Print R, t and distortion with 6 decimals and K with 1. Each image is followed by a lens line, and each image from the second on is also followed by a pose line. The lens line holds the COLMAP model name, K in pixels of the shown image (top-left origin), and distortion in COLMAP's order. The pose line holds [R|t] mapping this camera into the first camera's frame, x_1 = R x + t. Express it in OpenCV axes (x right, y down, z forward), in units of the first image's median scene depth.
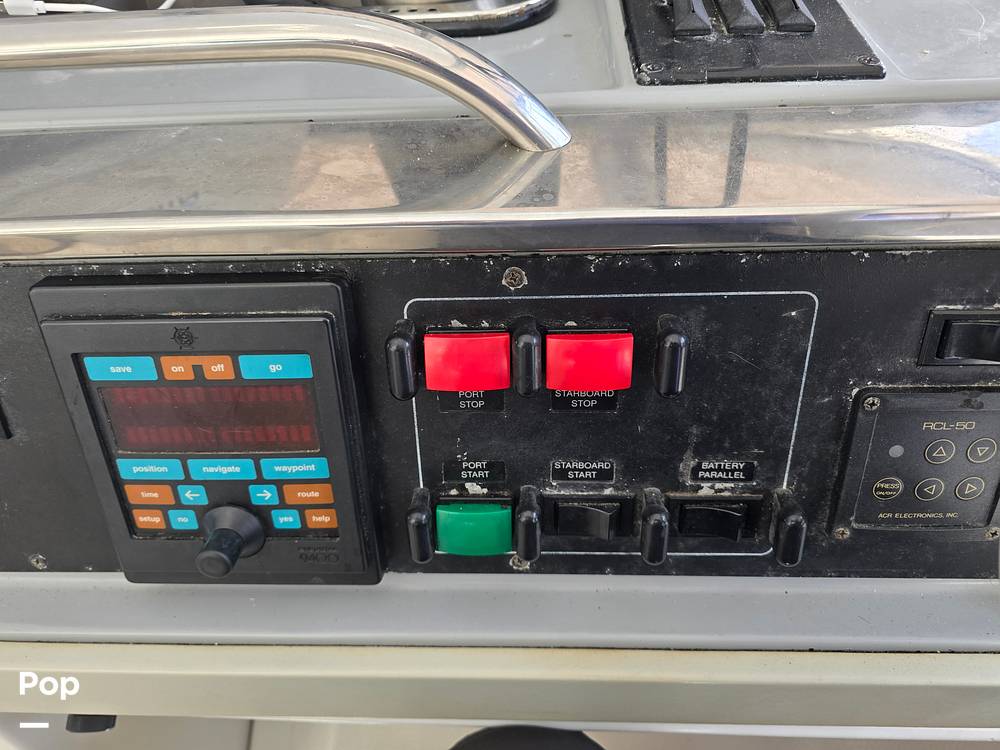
lens RADIAL K [[670.0, 0, 493.7], [0, 670.0, 368.1], [0, 0, 1]] dist [0.050580, -0.049311]
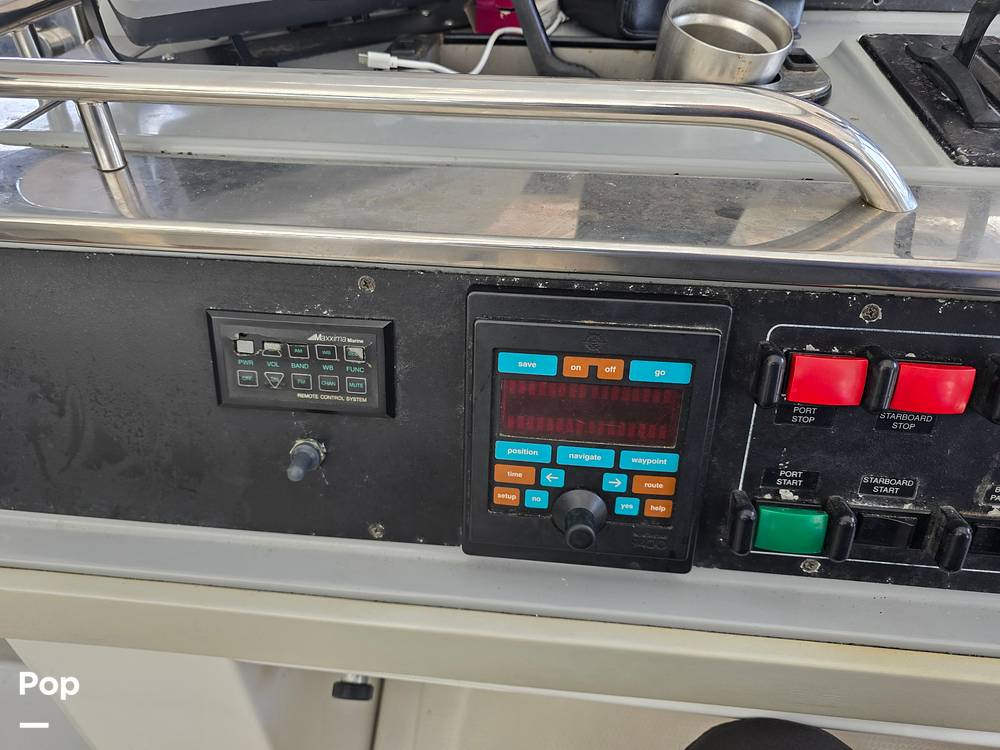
lens RADIAL K [[670.0, 0, 496.1], [0, 670.0, 374.6], [0, 0, 1]] dist [0.050580, -0.049311]
pose [[0.996814, 0.078939, -0.011389, -0.546435], [-0.079561, 0.994170, -0.072772, 0.102820], [0.005578, 0.073446, 0.997284, -0.175403]]
